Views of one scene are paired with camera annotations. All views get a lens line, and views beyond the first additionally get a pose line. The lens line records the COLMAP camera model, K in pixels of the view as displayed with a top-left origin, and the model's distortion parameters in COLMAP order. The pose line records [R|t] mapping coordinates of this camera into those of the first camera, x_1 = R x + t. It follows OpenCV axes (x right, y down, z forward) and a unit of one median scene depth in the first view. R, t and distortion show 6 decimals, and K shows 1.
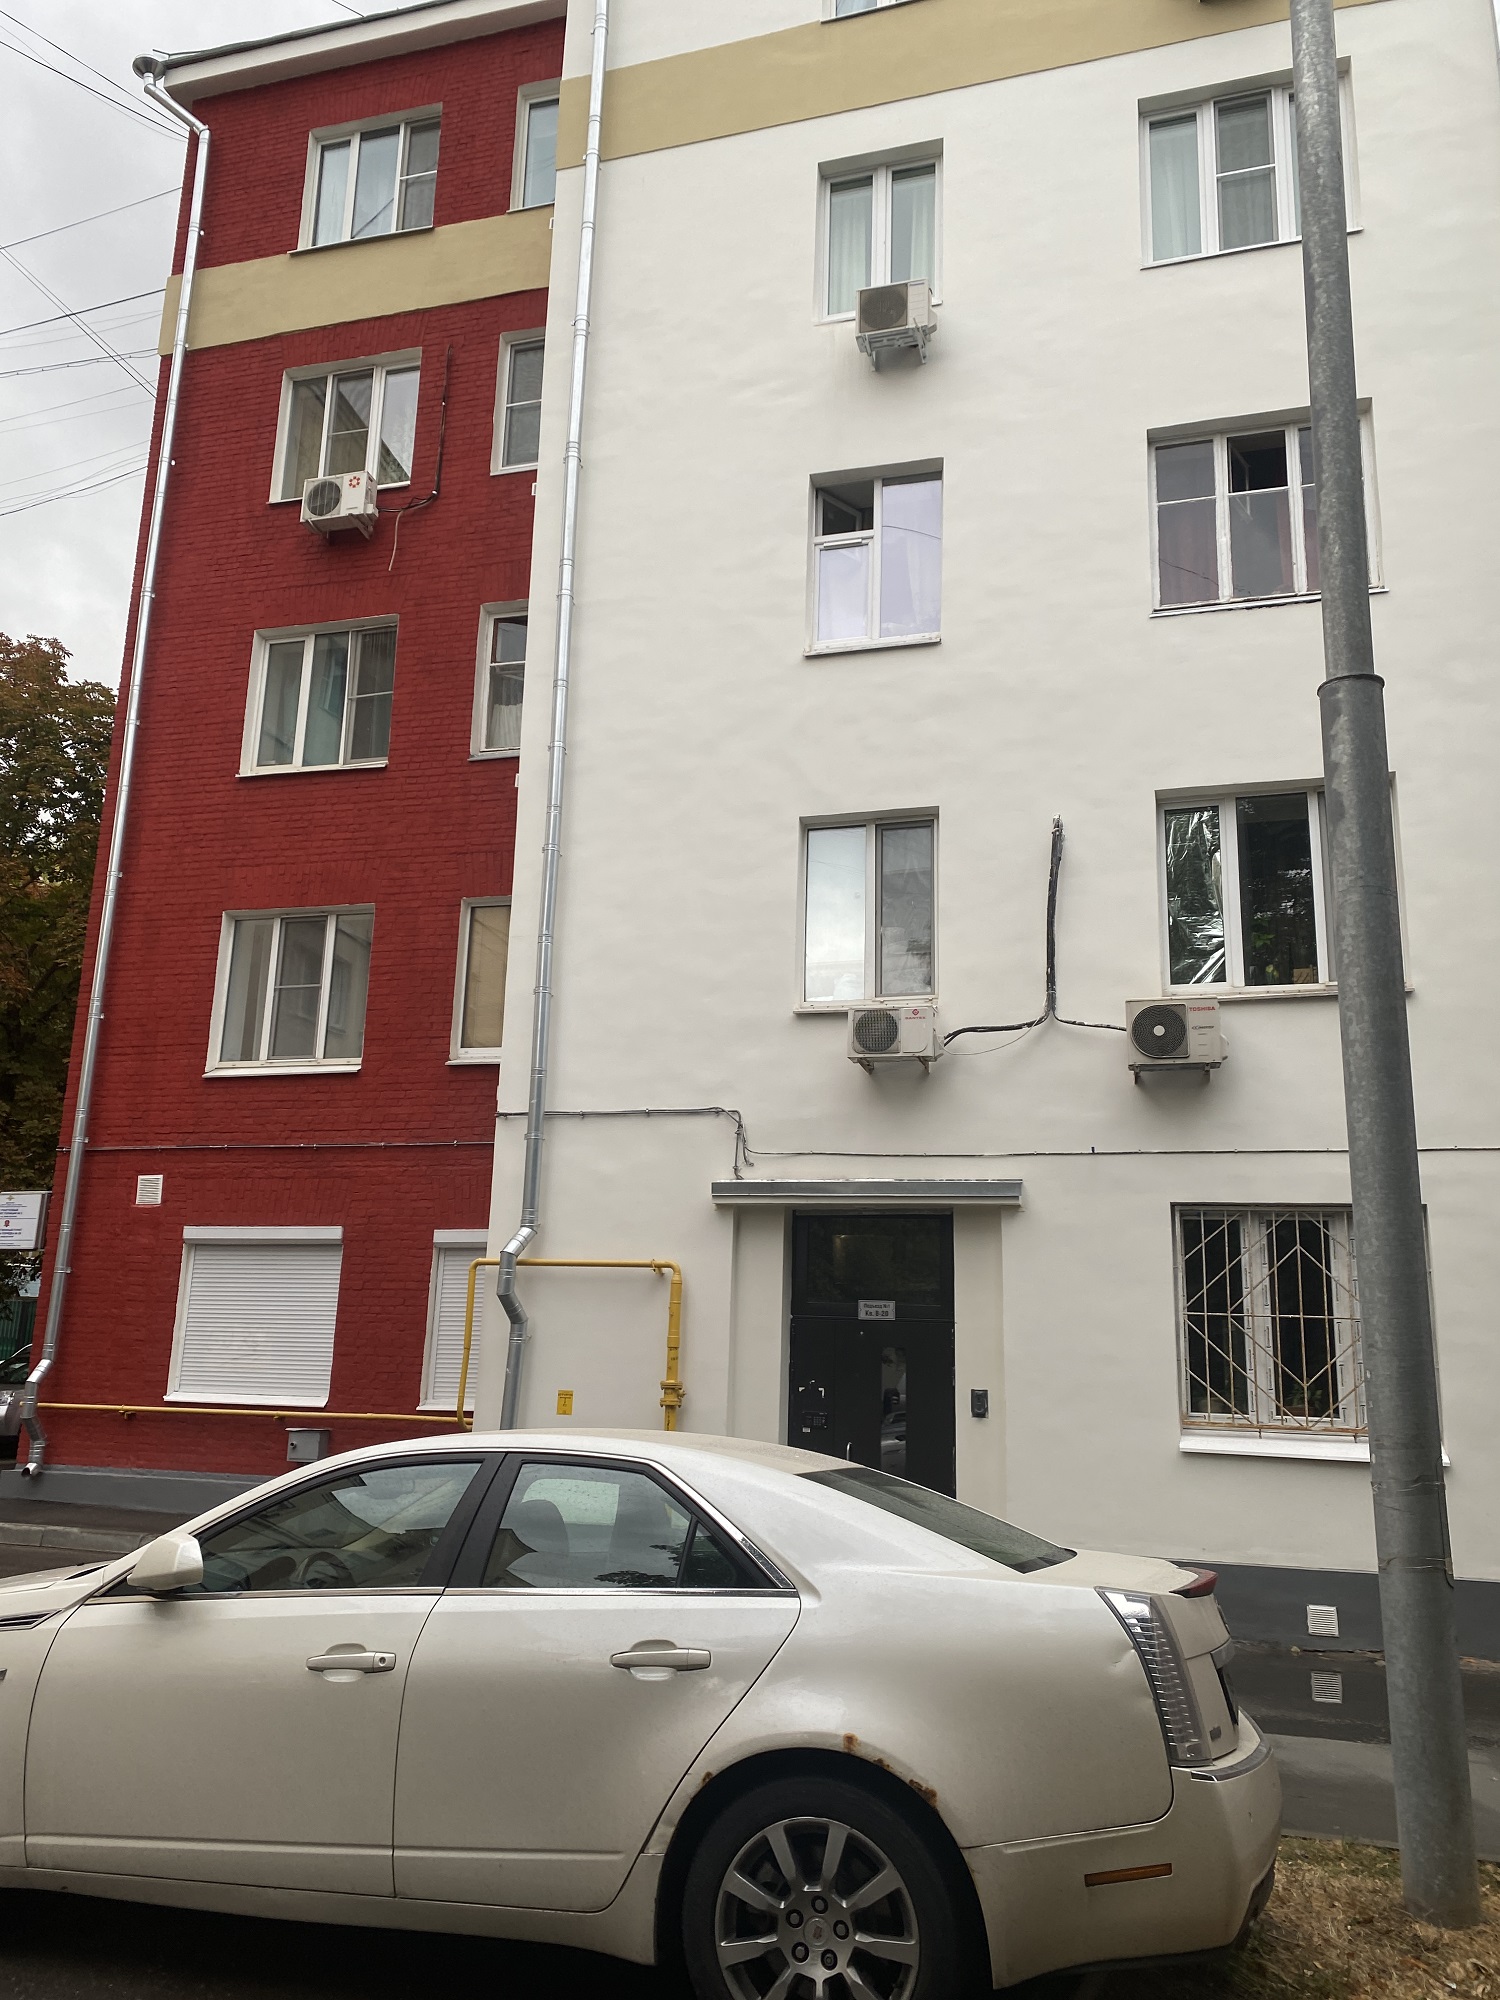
lens RADIAL K [[1514.8, 0, 789.7], [0, 1514.8, 989.5], [0, 0, 1]] dist [0.100243, -0.194857]
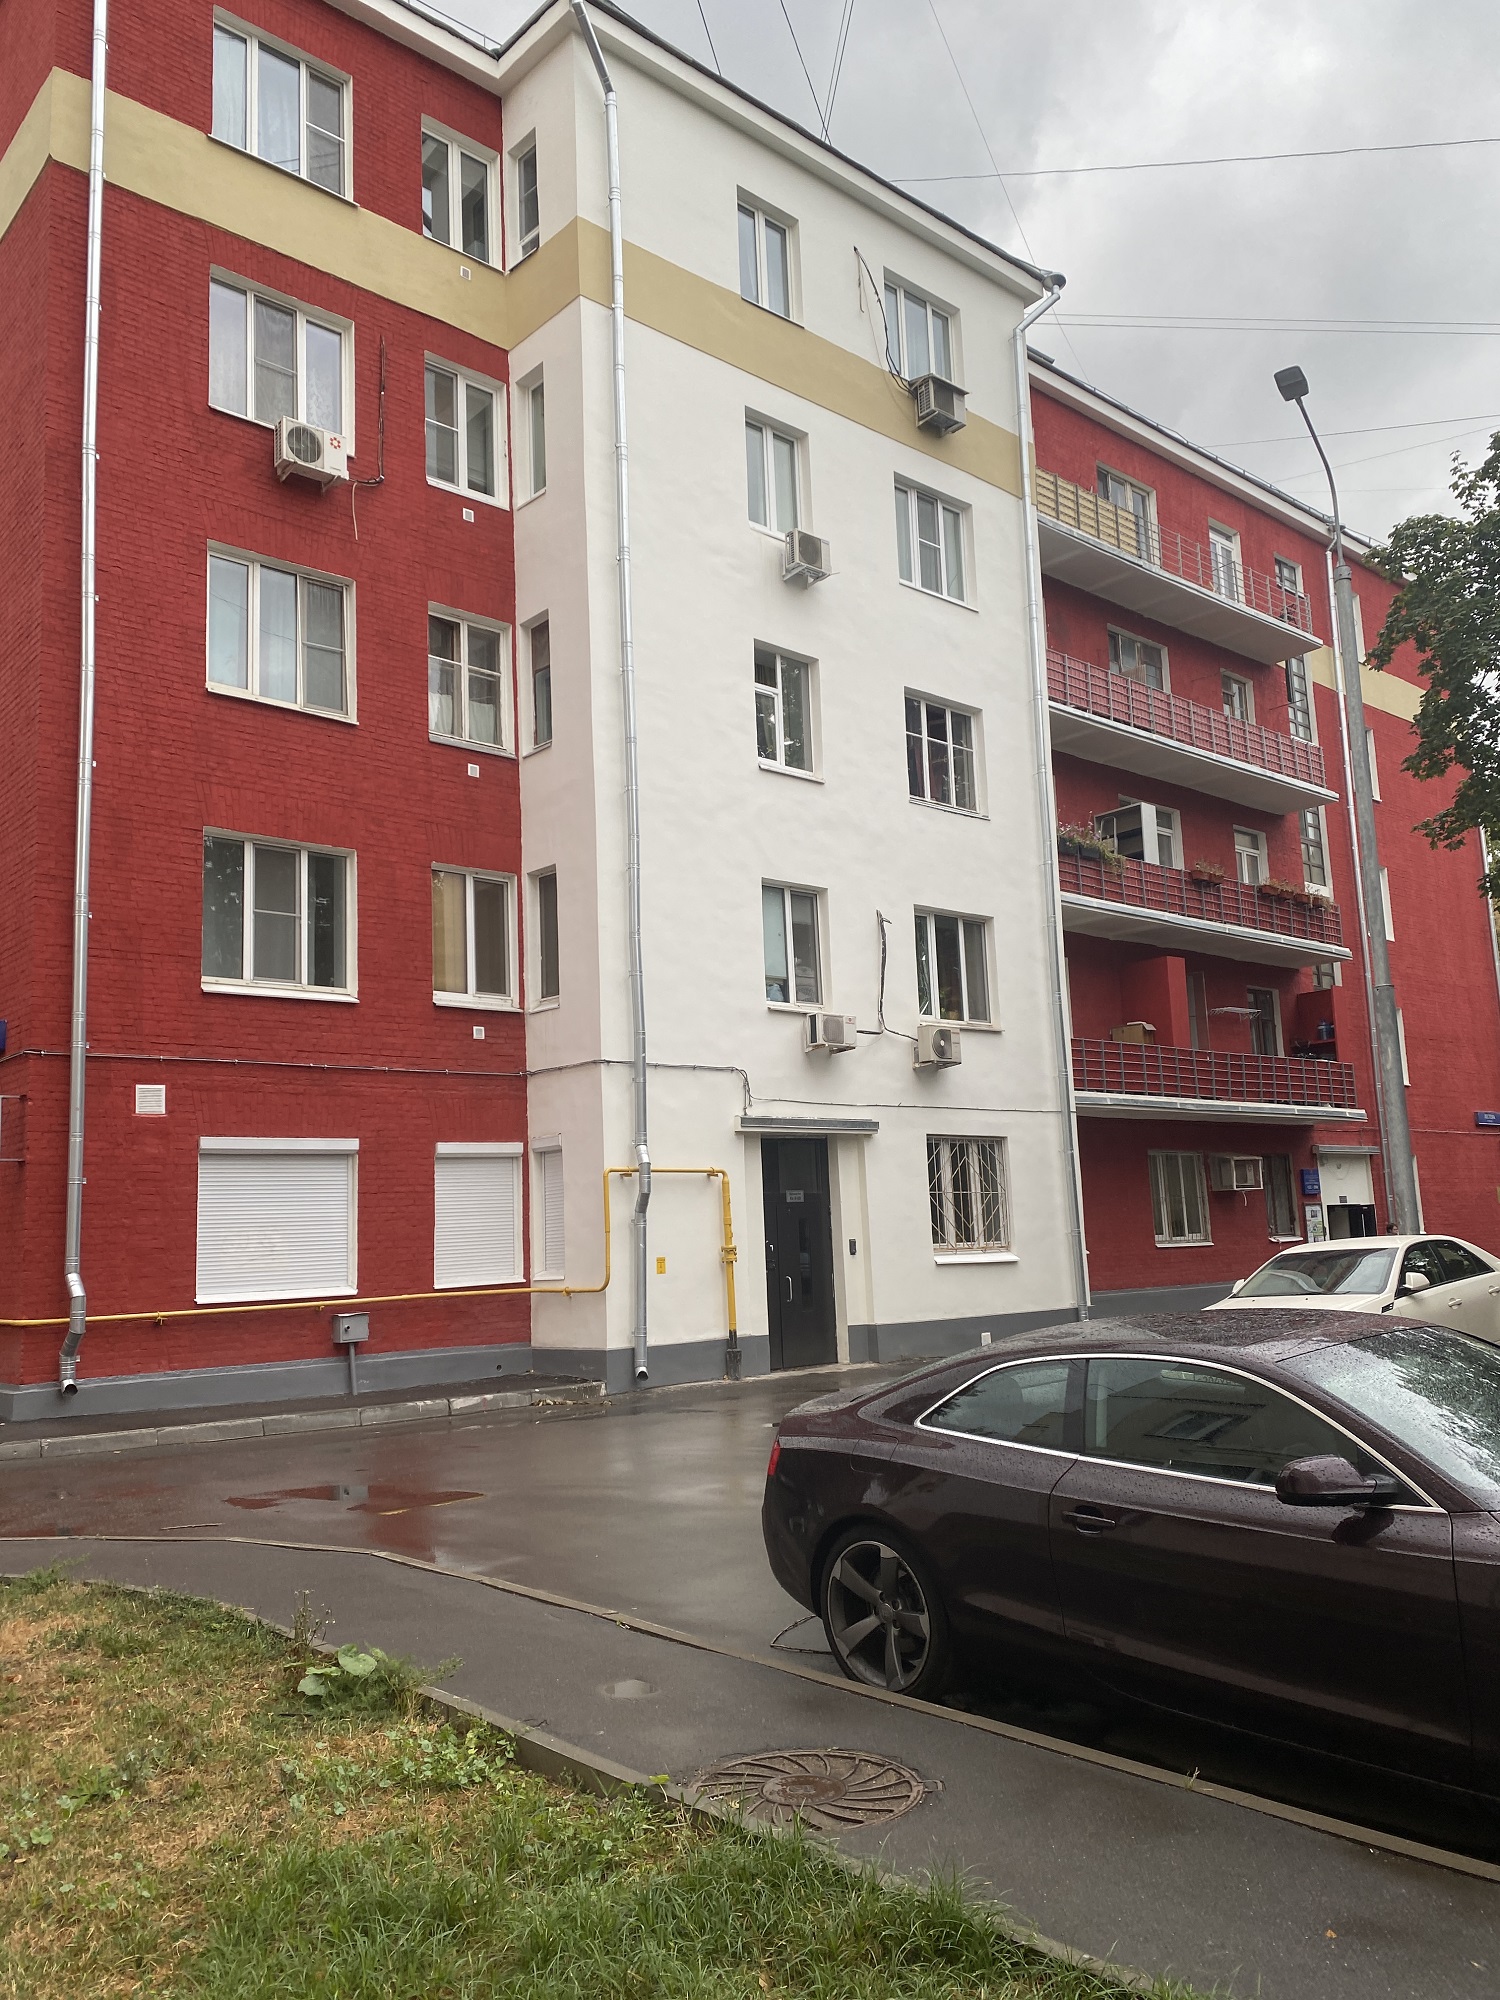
lens RADIAL K [[1514.8, 0, 789.7], [0, 1514.8, 989.5], [0, 0, 1]] dist [0.100243, -0.194857]
pose [[0.521400, 0.089281, 0.848629, -1.071072], [-0.150809, 0.988498, -0.011338, 0.008829], [-0.839880, -0.122069, 0.528867, 0.136666]]
